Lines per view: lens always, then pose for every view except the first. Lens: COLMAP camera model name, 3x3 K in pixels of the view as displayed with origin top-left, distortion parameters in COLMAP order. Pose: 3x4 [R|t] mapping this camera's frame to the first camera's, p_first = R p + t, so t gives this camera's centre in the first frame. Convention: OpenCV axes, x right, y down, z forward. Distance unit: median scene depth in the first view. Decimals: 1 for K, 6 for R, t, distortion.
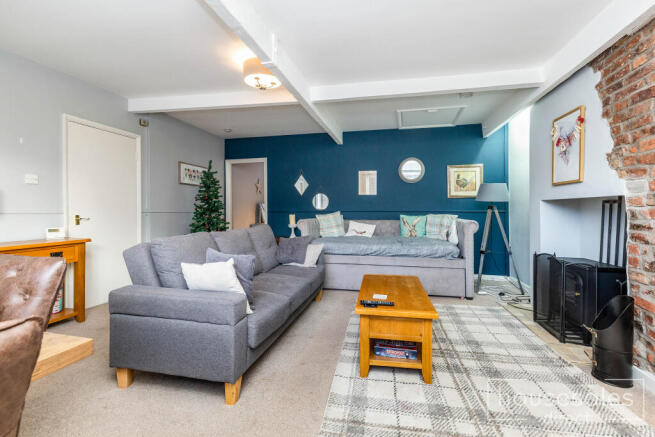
lens RADIAL K [[284.4, 0, 330.3], [0, 284.4, 212.0], [0, 0, 1]] dist [0.000357, 0.000040]
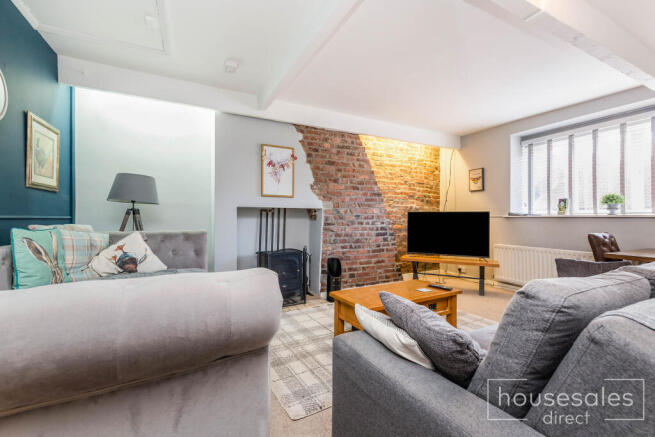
lens RADIAL K [[284.4, 0, 328.6], [0, 284.4, 218.2], [0, 0, 1]] dist [0.000357, 0.000040]
pose [[-0.647489, -0.004068, 0.762064, -0.377222], [0.003165, 0.999963, 0.008028, -0.006045], [-0.762068, 0.007610, -0.647452, 1.686363]]
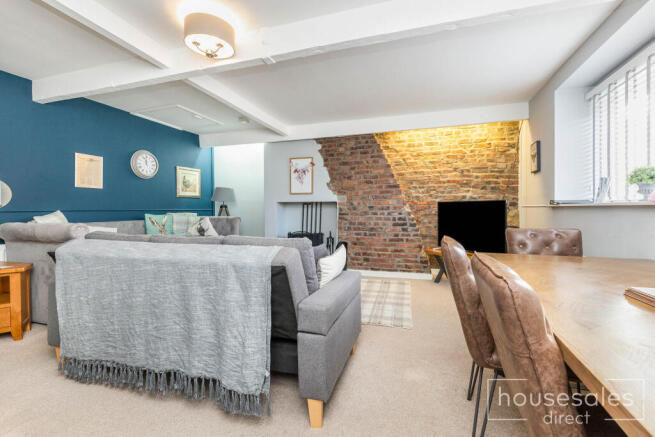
lens RADIAL K [[284.4, 0, 334.0], [0, 284.4, 211.8], [0, 0, 1]] dist [0.000357, 0.000040]
pose [[0.070872, -0.011497, 0.997419, -1.060747], [0.012766, 0.999862, 0.010618, 0.002017], [-0.997404, 0.011980, 0.071009, 0.638296]]
